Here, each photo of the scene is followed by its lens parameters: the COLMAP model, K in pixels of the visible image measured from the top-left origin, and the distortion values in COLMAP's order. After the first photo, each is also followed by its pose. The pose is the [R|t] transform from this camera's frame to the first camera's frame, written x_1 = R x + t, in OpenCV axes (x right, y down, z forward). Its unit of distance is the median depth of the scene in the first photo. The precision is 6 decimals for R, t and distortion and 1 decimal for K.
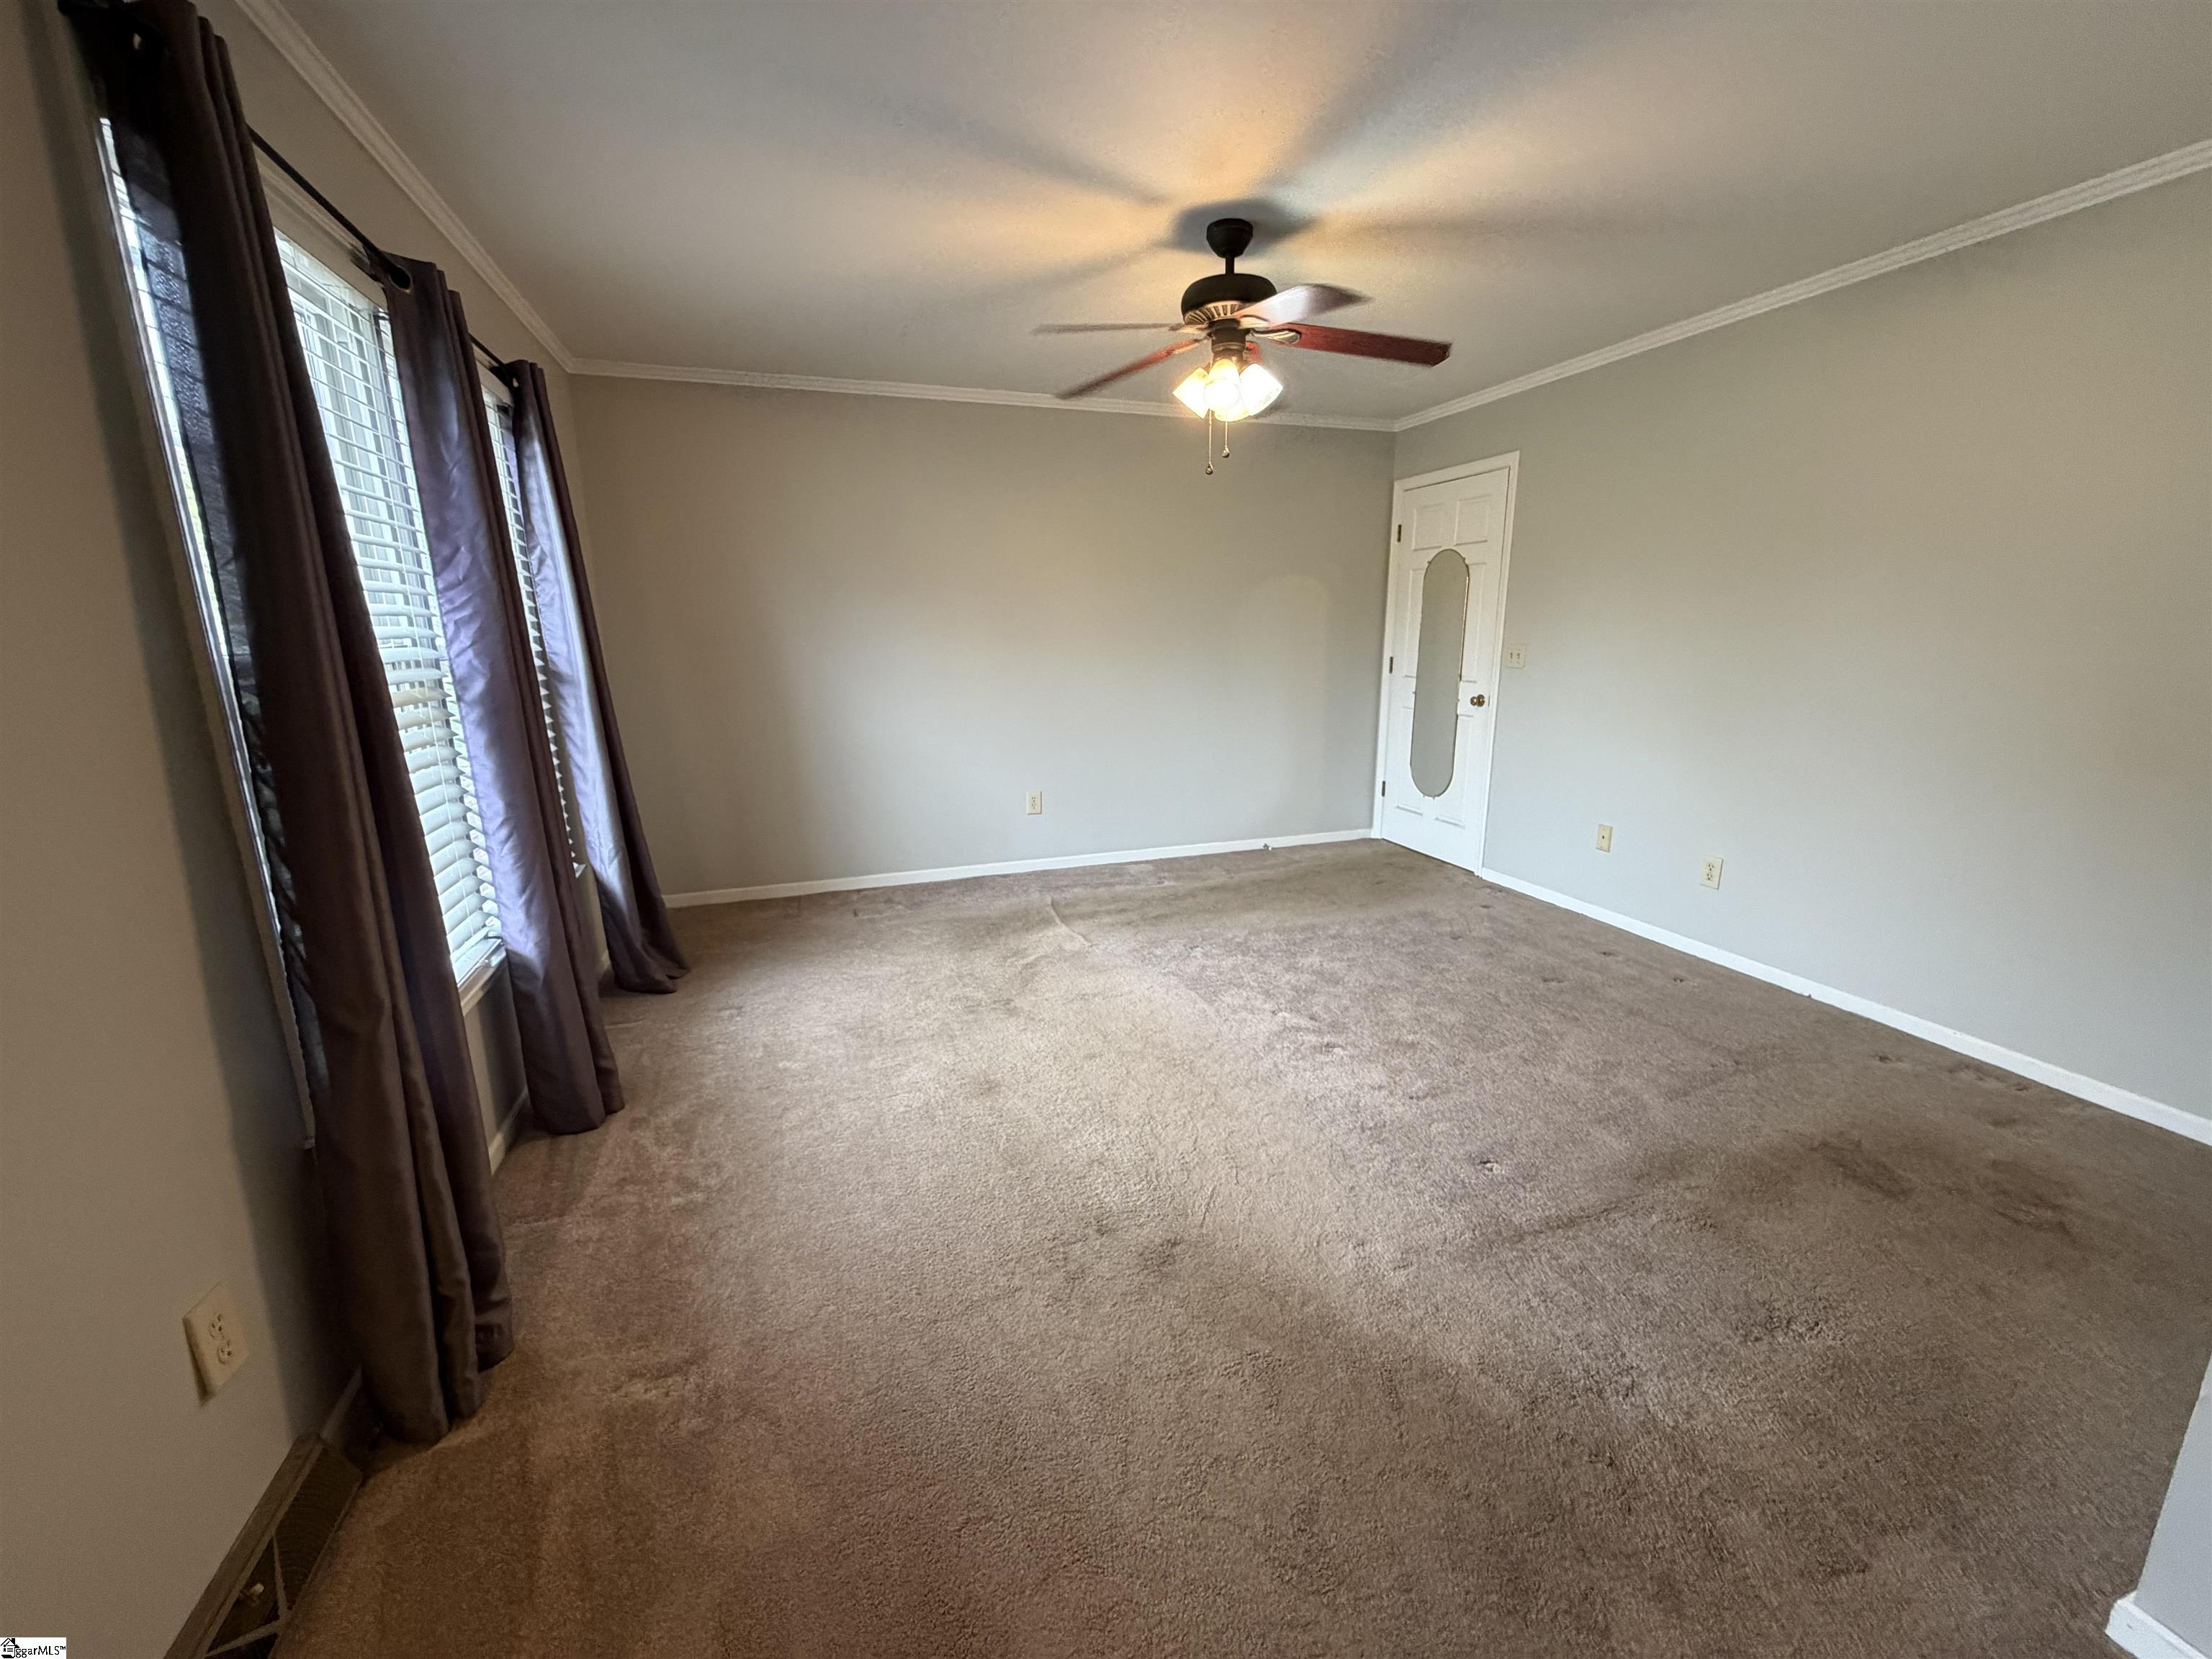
lens RADIAL K [[882.1, 0, 1106.0], [0, 882.1, 829.5], [0, 0, 1]] dist [0.001668, 0.000032]
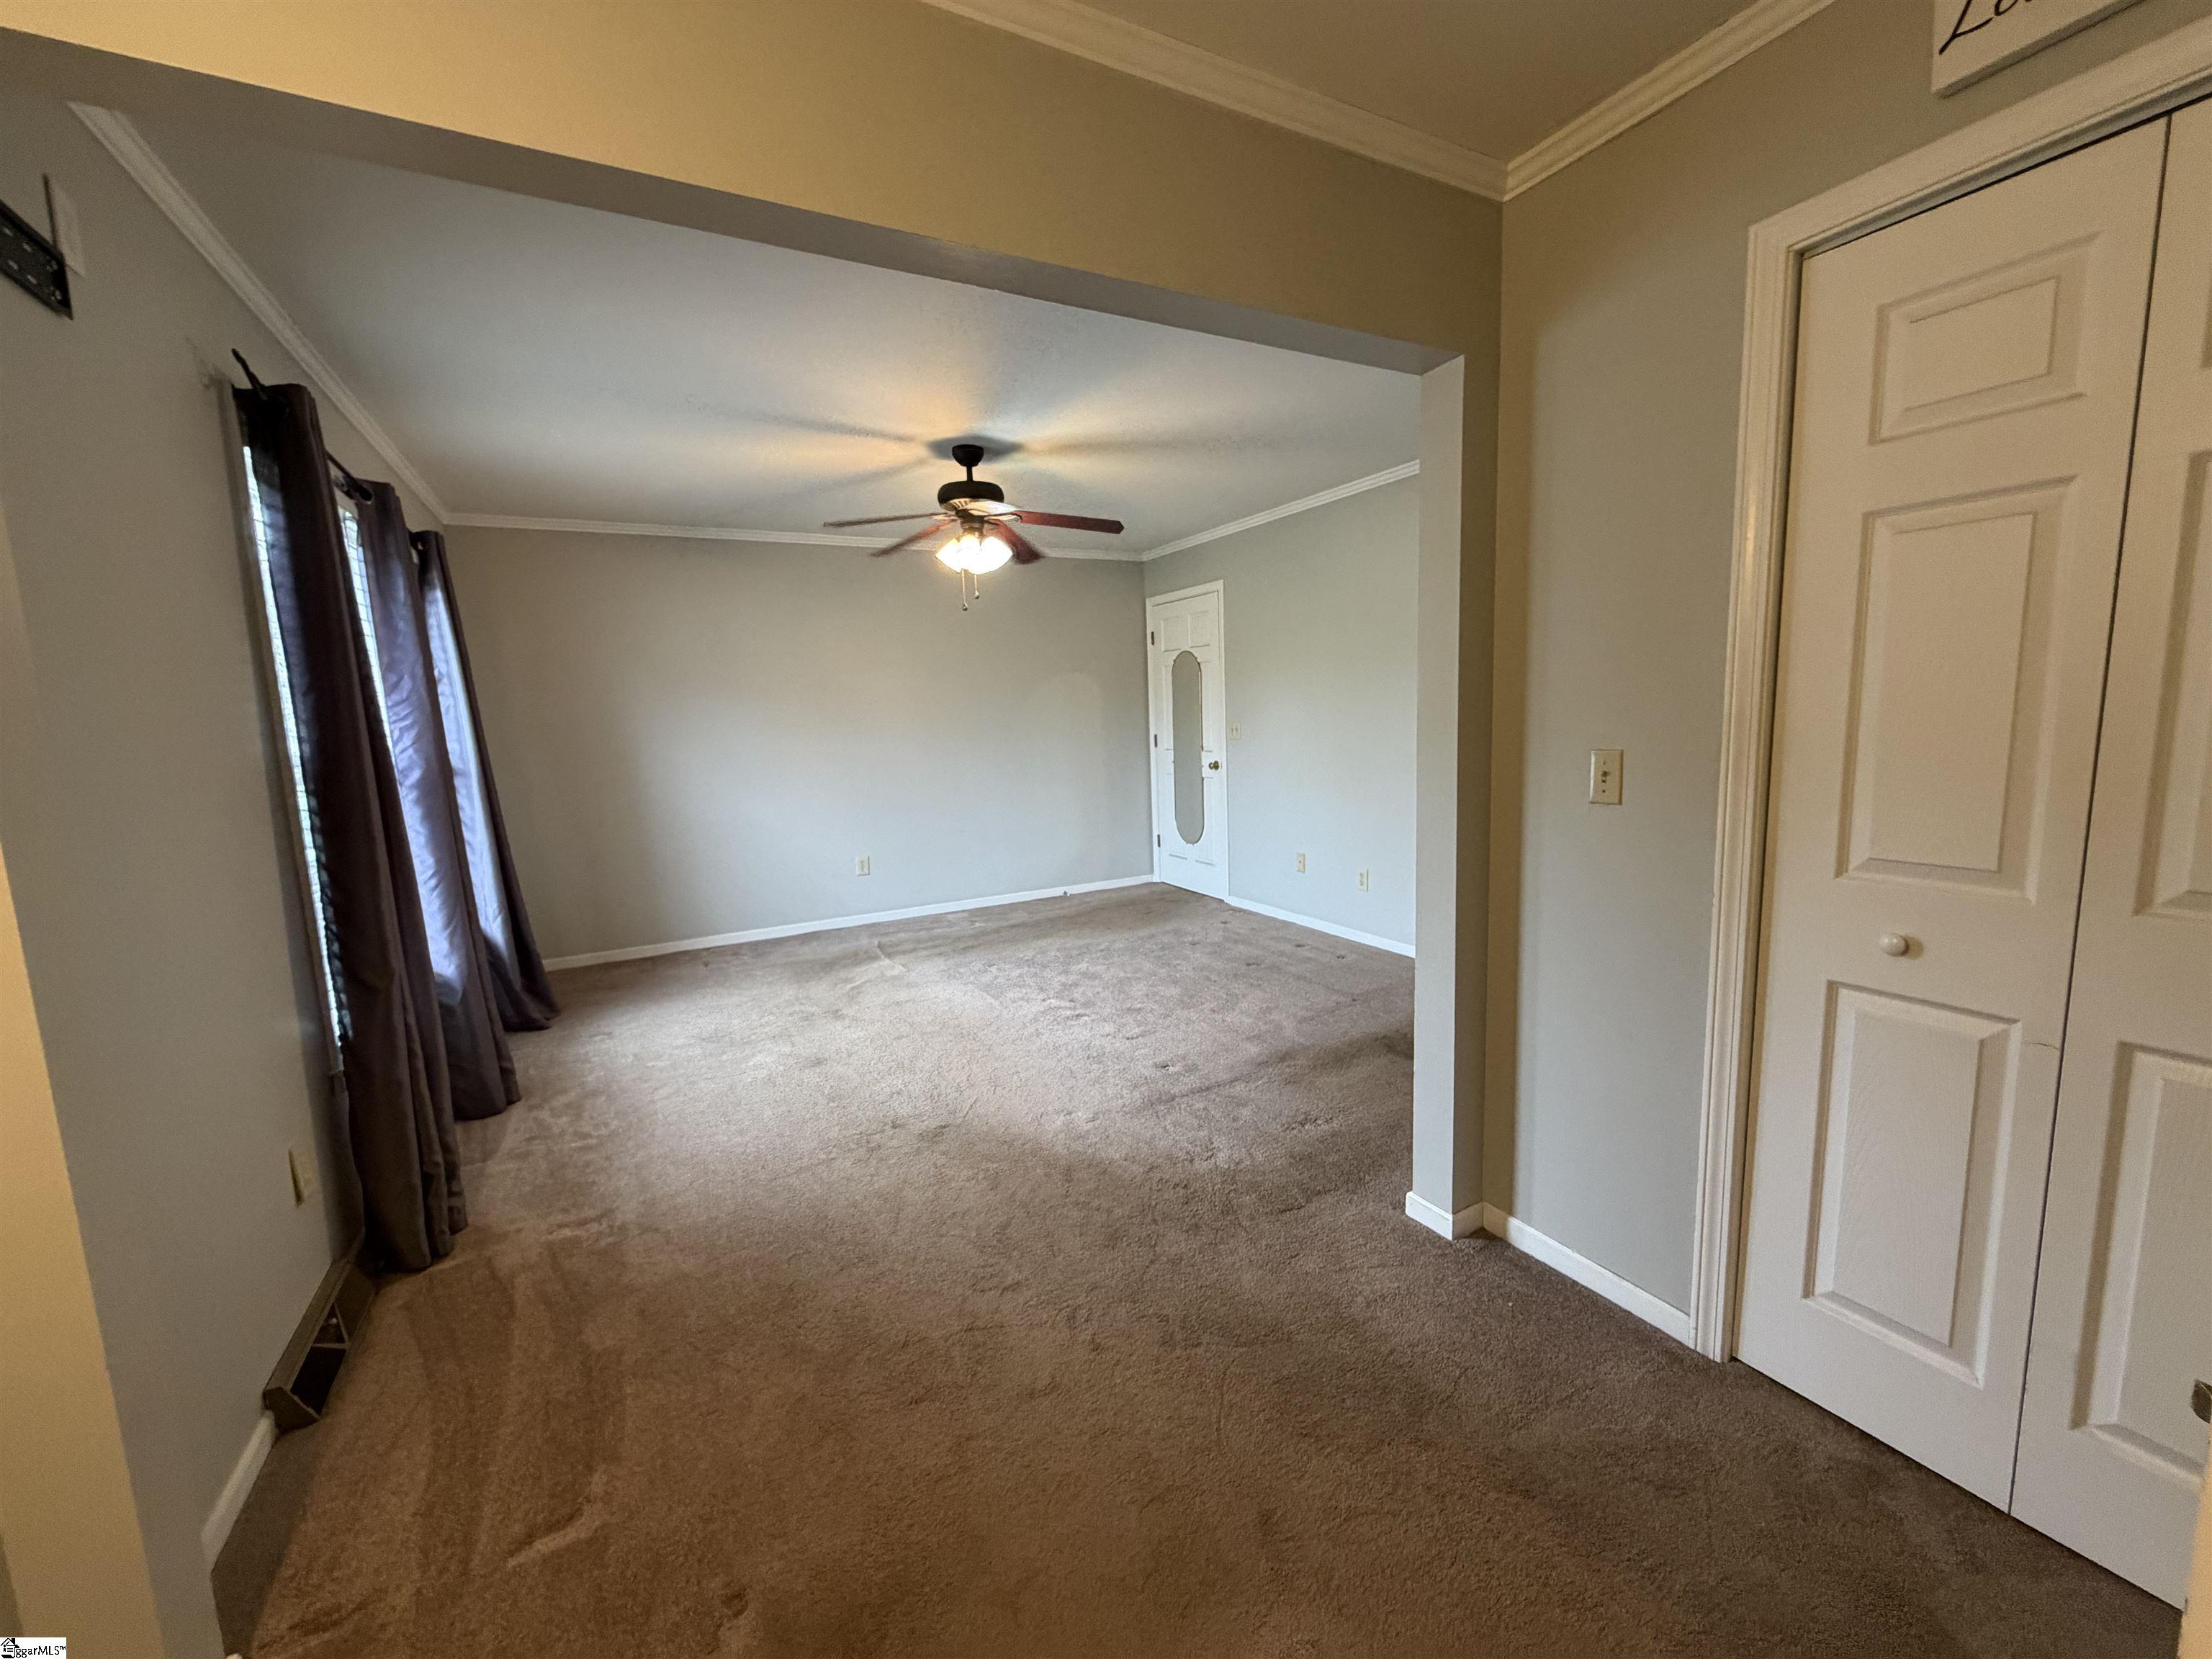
lens RADIAL K [[880.7, 0, 1106.0], [0, 880.7, 829.5], [0, 0, 1]] dist [-0.001429, -0.000266]
pose [[0.985720, -0.050014, 0.160791, 0.090221], [0.065257, 0.993714, -0.090957, 0.086441], [-0.155231, 0.100151, 0.982788, -0.370299]]
